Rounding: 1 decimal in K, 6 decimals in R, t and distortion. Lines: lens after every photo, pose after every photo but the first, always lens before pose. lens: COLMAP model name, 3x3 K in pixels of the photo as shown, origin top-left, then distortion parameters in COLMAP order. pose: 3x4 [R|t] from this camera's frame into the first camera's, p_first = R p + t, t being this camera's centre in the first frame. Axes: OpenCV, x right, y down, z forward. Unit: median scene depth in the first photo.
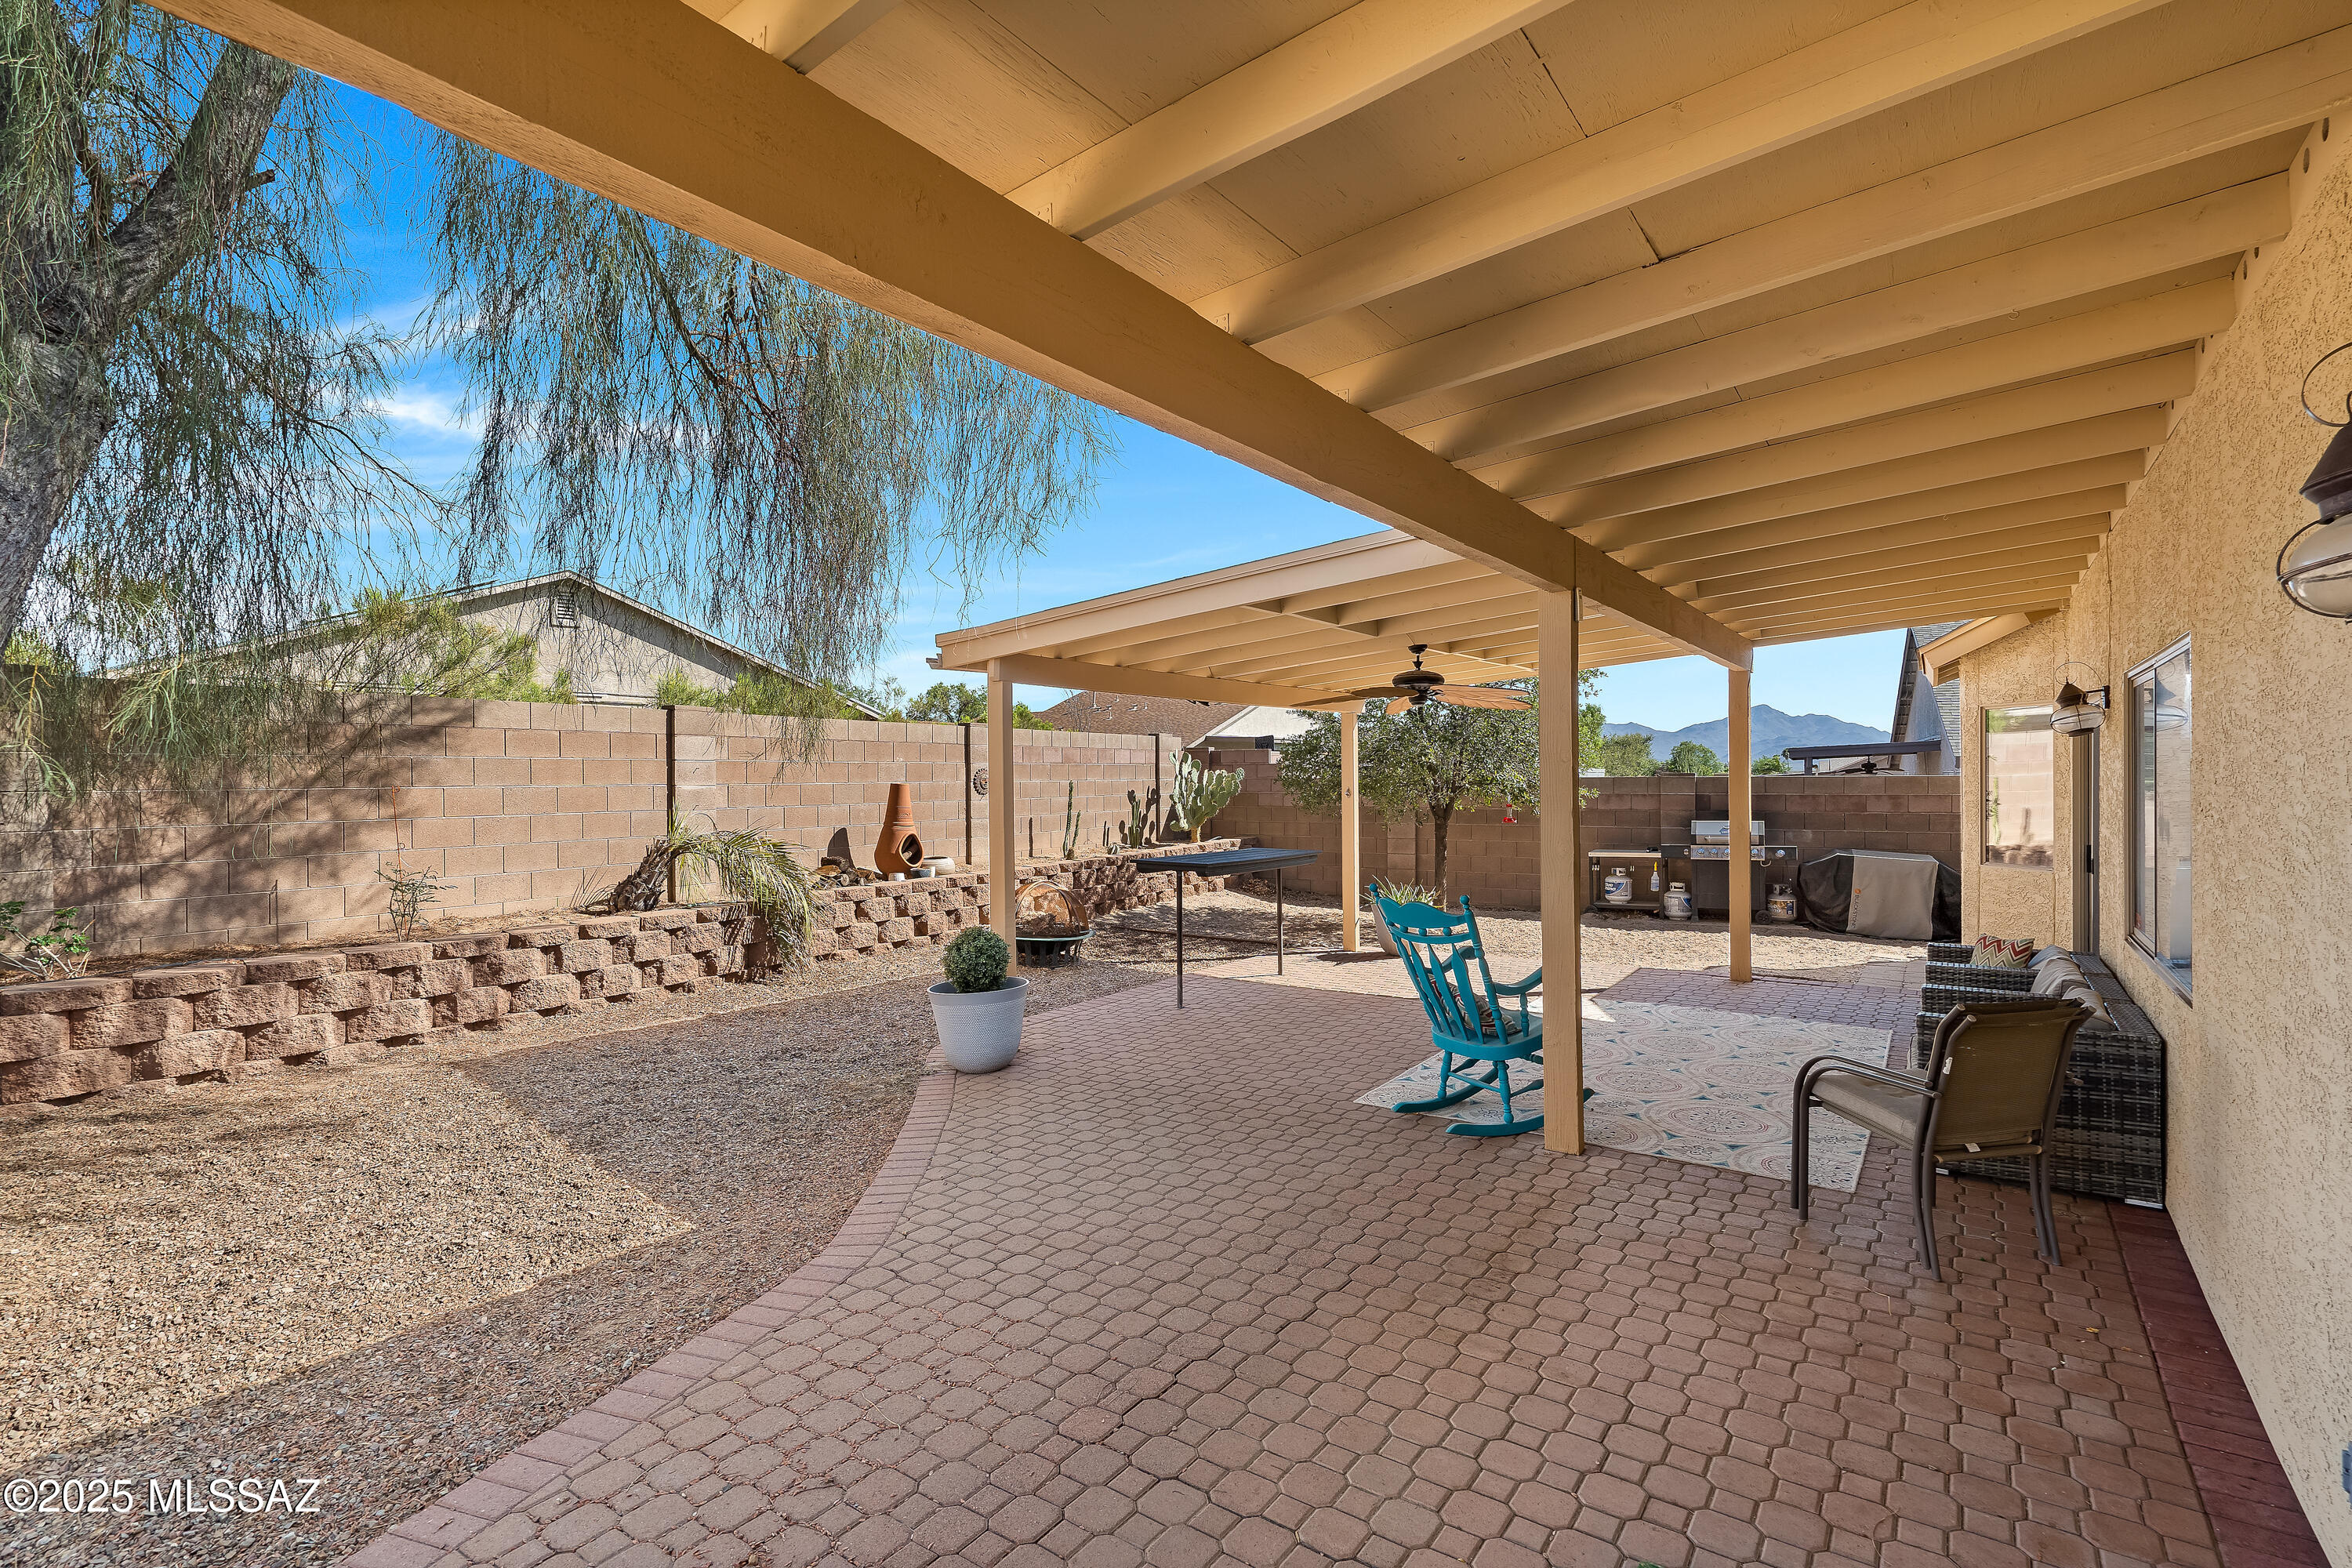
lens RADIAL K [[1094.1, 0, 1210.6], [0, 1094.1, 778.4], [0, 0, 1]] dist [-0.007246, 0.004032]
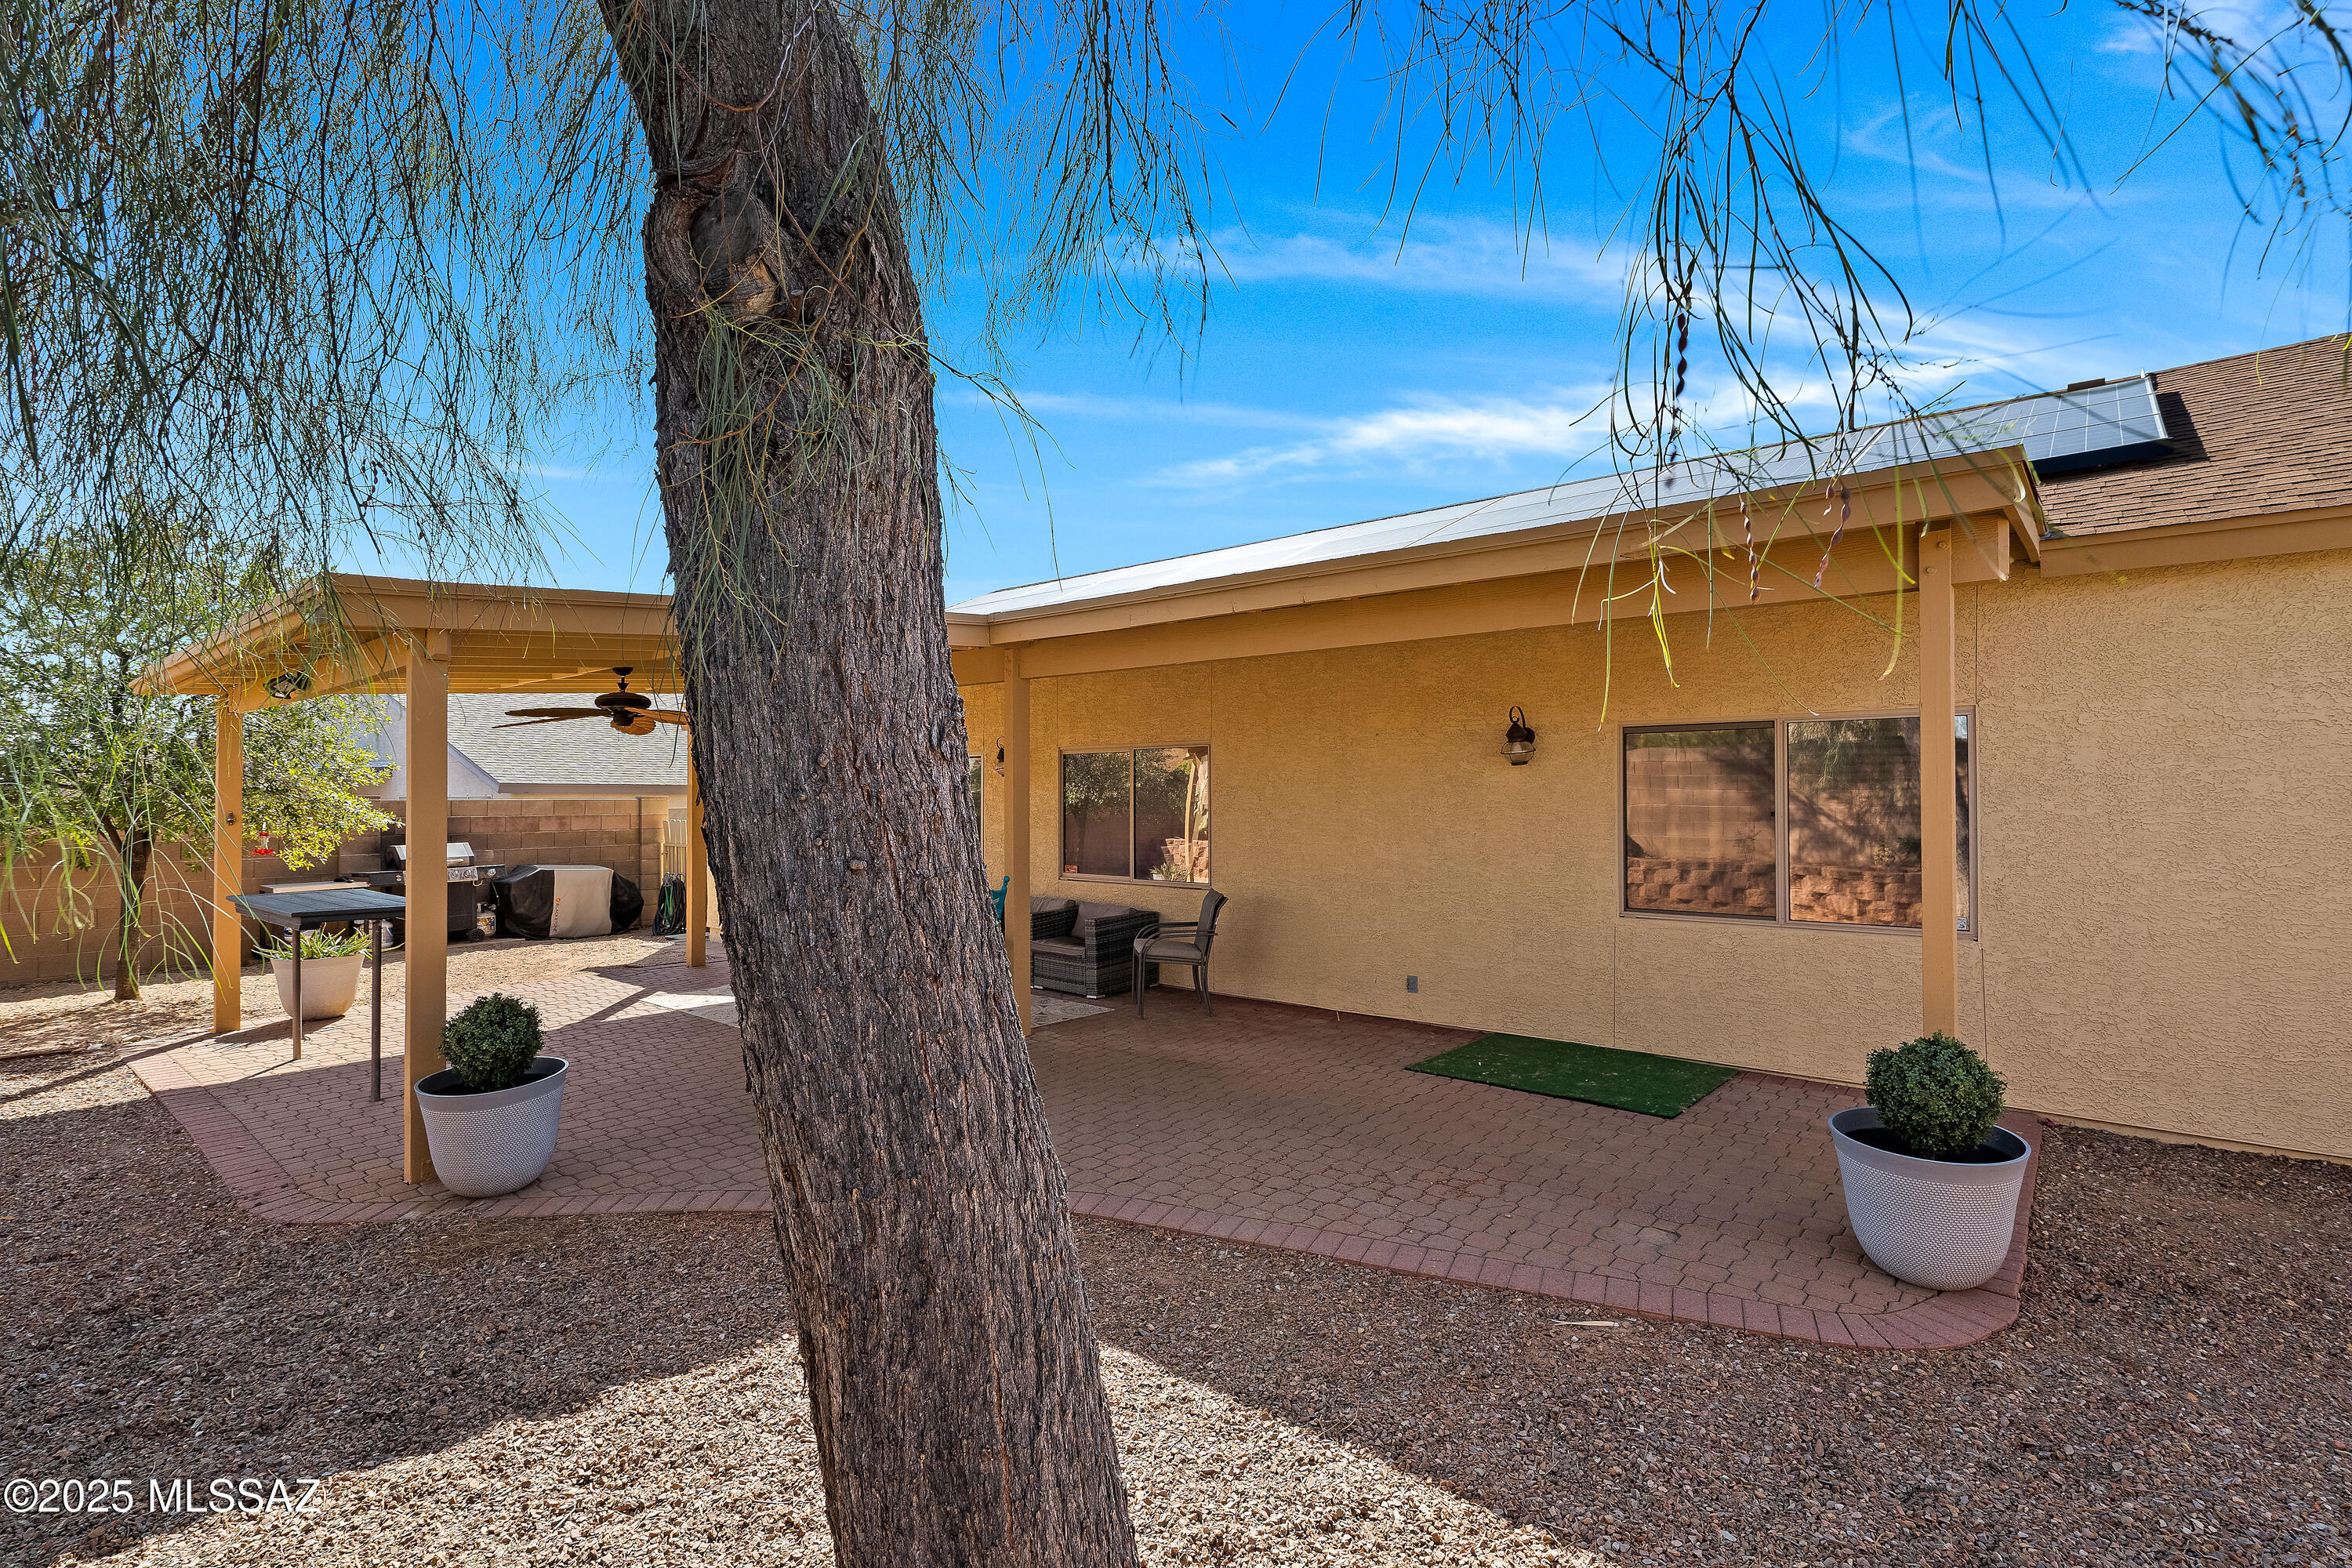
lens RADIAL K [[1094.1, 0, 1161.7], [0, 1094.1, 792.9], [0, 0, 1]] dist [-0.007246, 0.004032]
pose [[0.104804, 0.009312, 0.994449, -0.762036], [0.000692, 0.999955, -0.009437, 0.004170], [-0.994493, 0.001677, 0.104793, 0.399014]]
